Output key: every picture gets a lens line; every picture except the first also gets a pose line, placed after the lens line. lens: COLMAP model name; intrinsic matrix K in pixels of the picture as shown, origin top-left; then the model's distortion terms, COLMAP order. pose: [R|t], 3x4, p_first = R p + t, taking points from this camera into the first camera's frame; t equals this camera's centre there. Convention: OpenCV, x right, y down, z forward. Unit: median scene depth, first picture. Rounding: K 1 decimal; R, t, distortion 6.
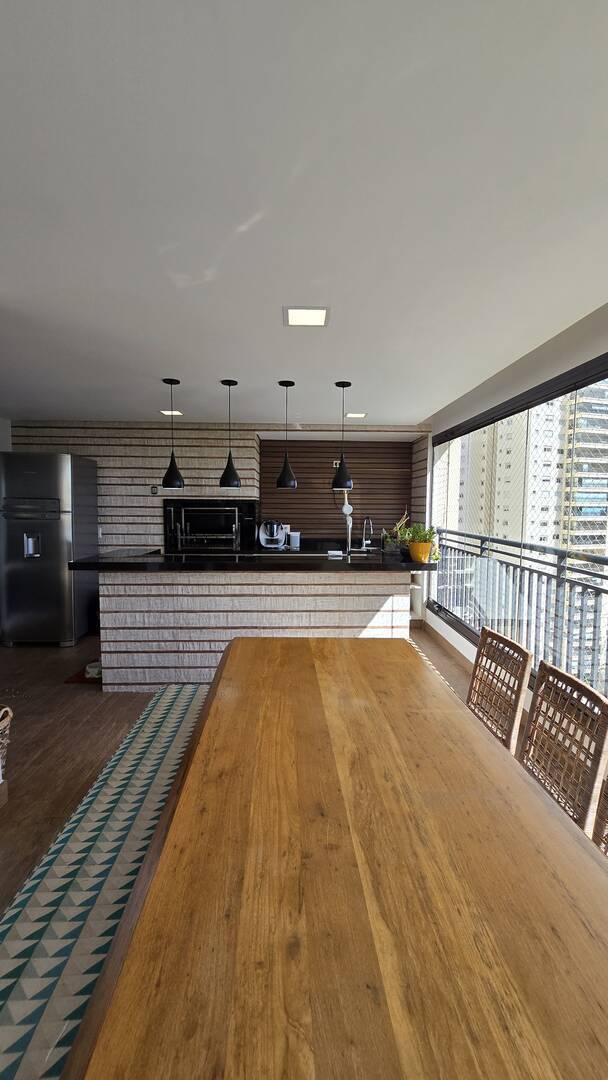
lens RADIAL K [[441.7, 0, 304.7], [0, 441.7, 532.3], [0, 0, 1]] dist [-0.008244, 0.003546]
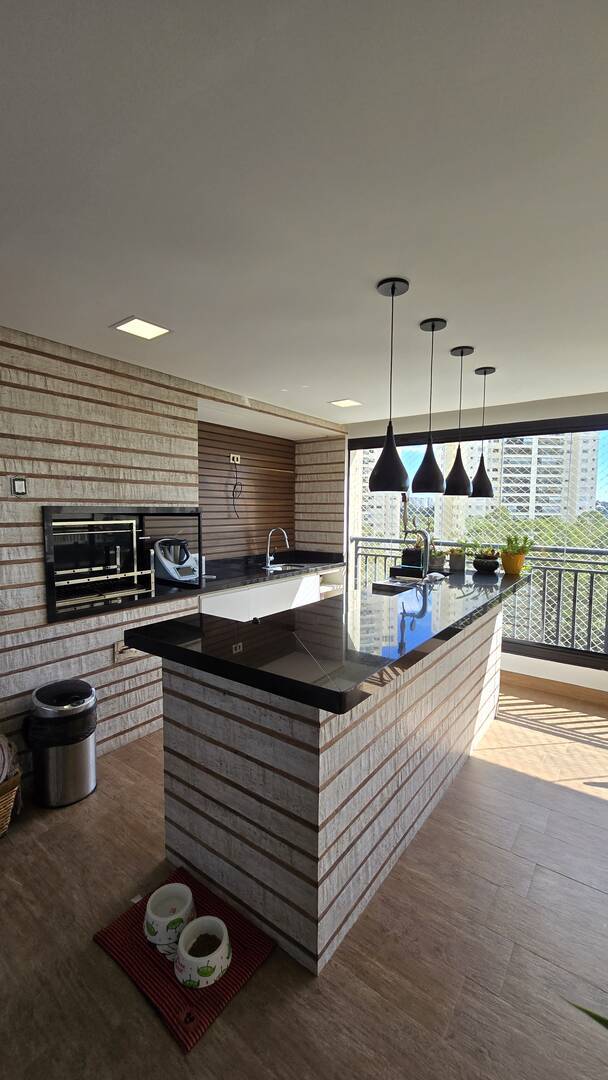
lens RADIAL K [[441.7, 0, 311.0], [0, 441.7, 539.2], [0, 0, 1]] dist [-0.008244, 0.003546]
pose [[0.616303, -0.059515, 0.785257, -0.509818], [0.049436, 0.998097, 0.036847, -0.044195], [-0.785956, 0.016111, 0.618073, 0.494021]]
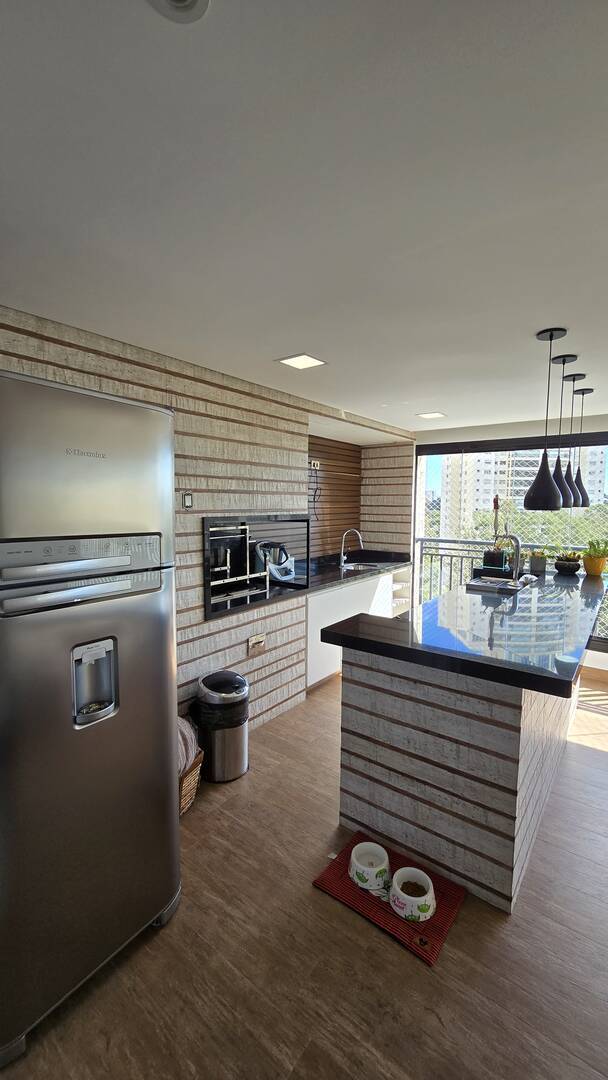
lens RADIAL K [[441.7, 0, 311.6], [0, 441.7, 537.3], [0, 0, 1]] dist [-0.008244, 0.003546]
pose [[0.624863, -0.067854, 0.777780, -0.644593], [0.048603, 0.997665, 0.047990, -0.070638], [-0.779220, 0.007815, 0.626702, 0.572726]]
